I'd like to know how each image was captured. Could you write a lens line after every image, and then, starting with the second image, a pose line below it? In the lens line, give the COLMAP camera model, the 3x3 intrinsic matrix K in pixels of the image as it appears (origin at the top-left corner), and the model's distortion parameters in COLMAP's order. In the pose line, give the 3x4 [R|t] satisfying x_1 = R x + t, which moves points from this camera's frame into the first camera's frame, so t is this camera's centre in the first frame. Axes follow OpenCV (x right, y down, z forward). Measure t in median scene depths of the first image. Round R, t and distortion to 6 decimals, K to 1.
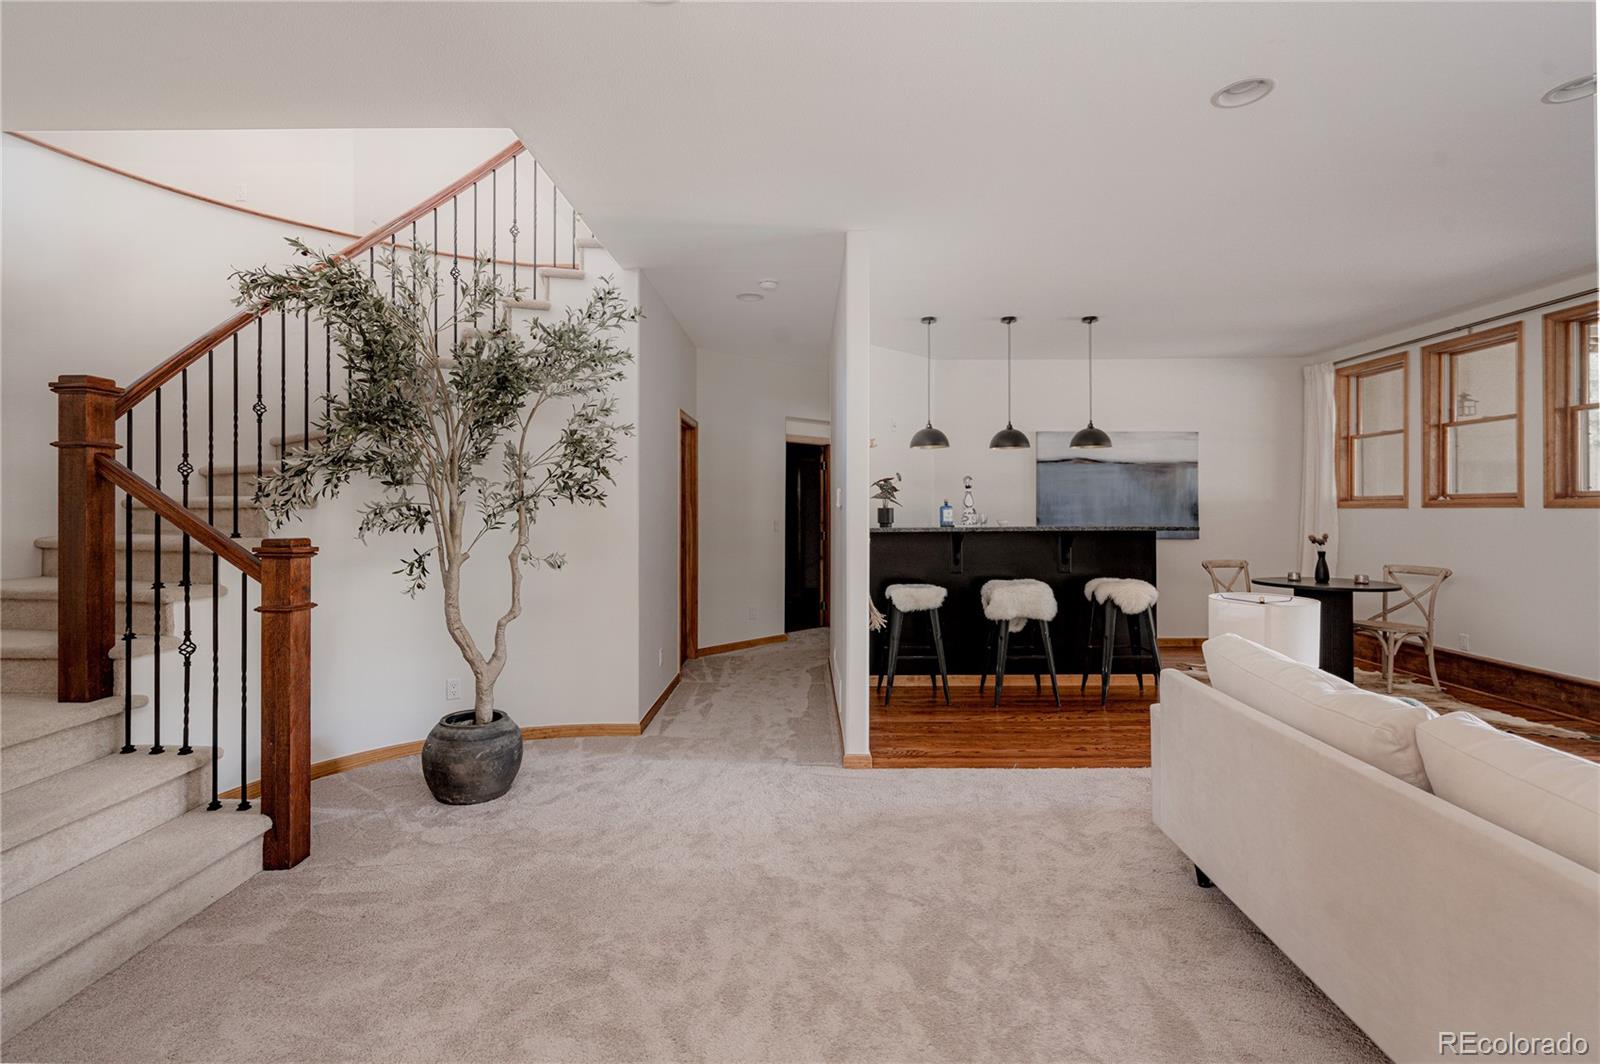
lens RADIAL K [[717.2, 0, 797.4], [0, 717.2, 509.3], [0, 0, 1]] dist [0.000856, -0.000009]
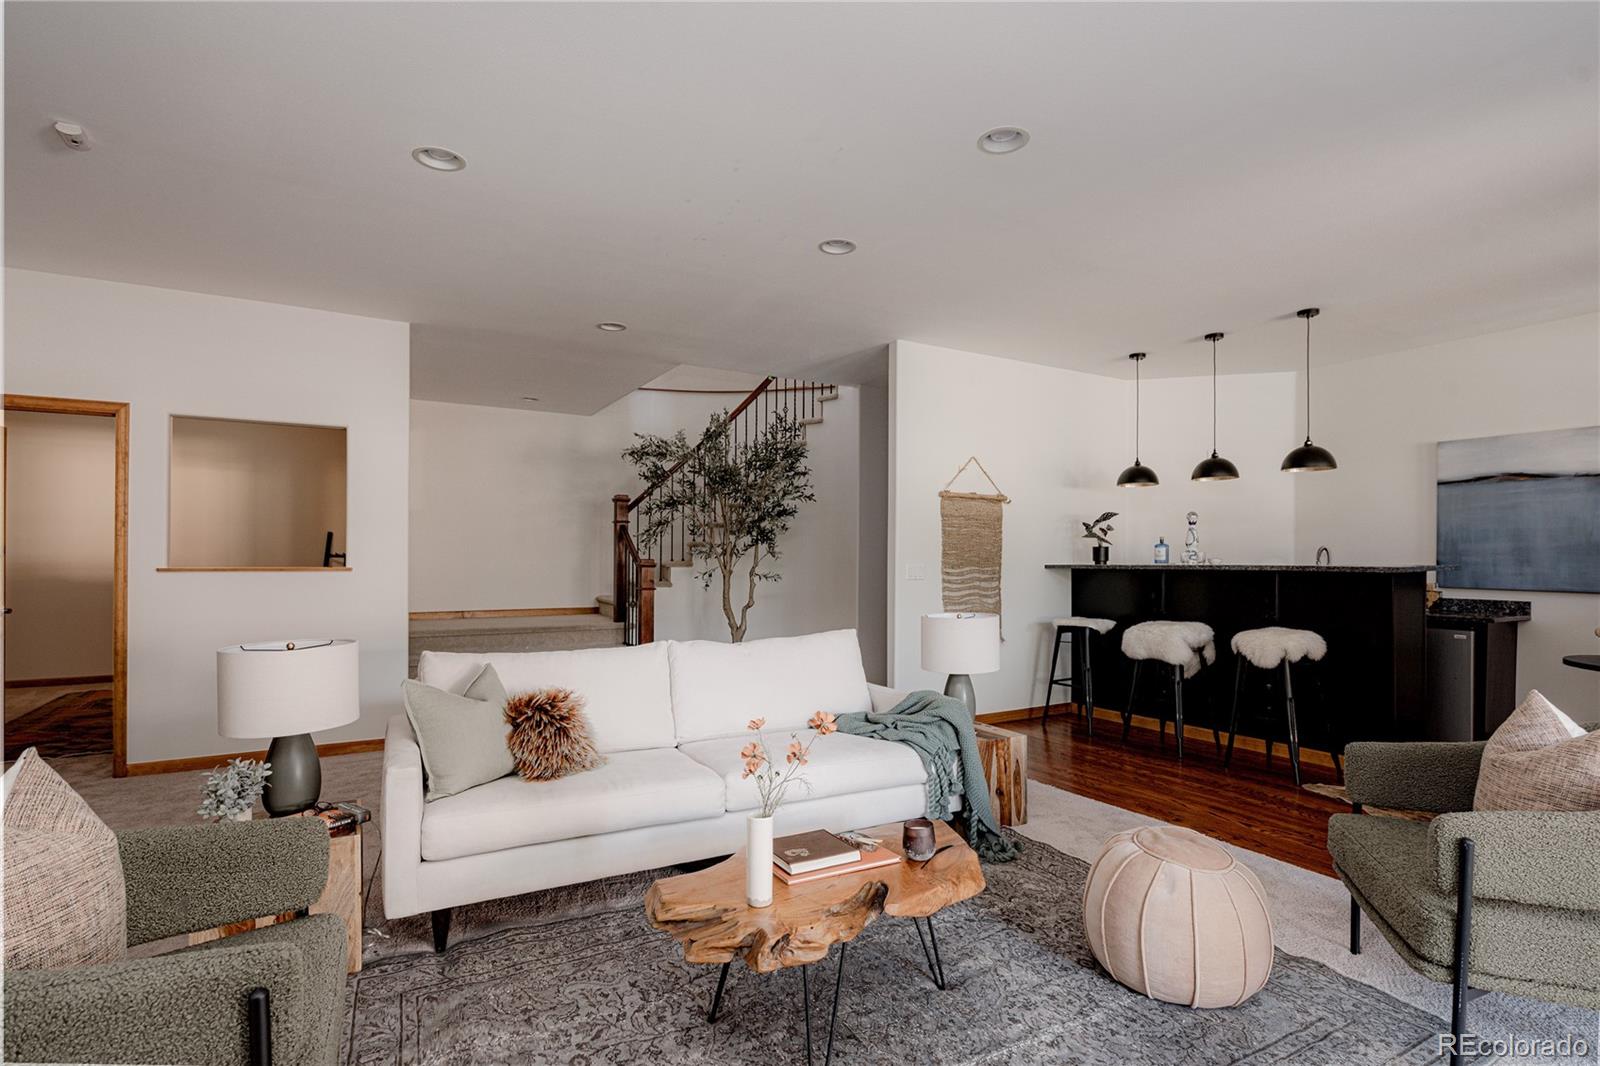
lens RADIAL K [[816.5, 0, 800.0], [0, 816.5, 533.0], [0, 0, 1]] dist [-0.000572, -0.000025]
pose [[0.514560, -0.014551, -0.857331, 0.914166], [-0.002851, 0.999821, -0.018681, 0.002858], [0.857450, 0.012057, 0.514426, 0.018666]]
